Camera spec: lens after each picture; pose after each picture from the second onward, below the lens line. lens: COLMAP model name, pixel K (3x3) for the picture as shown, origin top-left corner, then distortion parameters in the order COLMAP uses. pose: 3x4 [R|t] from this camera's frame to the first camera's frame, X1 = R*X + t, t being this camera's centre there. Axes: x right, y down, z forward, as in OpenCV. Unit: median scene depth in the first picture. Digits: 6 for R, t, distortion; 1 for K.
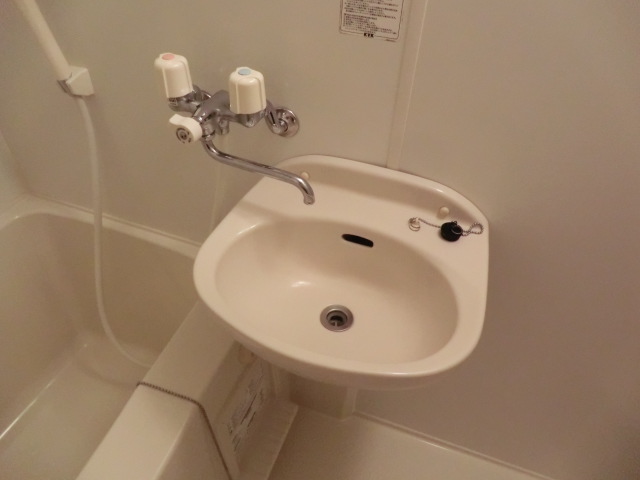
lens RADIAL K [[466.7, 0, 322.6], [0, 466.7, 241.9], [0, 0, 1]] dist [-0.088366, 0.097044]
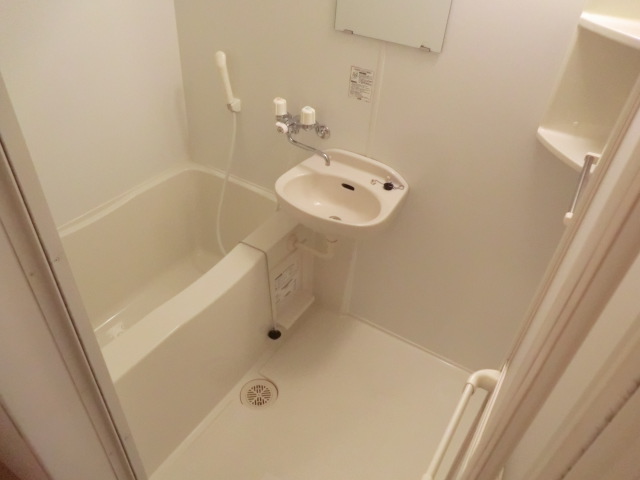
lens RADIAL K [[466.7, 0, 325.8], [0, 466.7, 240.8], [0, 0, 1]] dist [-0.088366, 0.097044]
pose [[0.979807, 0.141020, -0.141744, 0.329592], [-0.153819, 0.984542, -0.083767, 0.460088], [0.127740, 0.103878, 0.986353, -1.196827]]
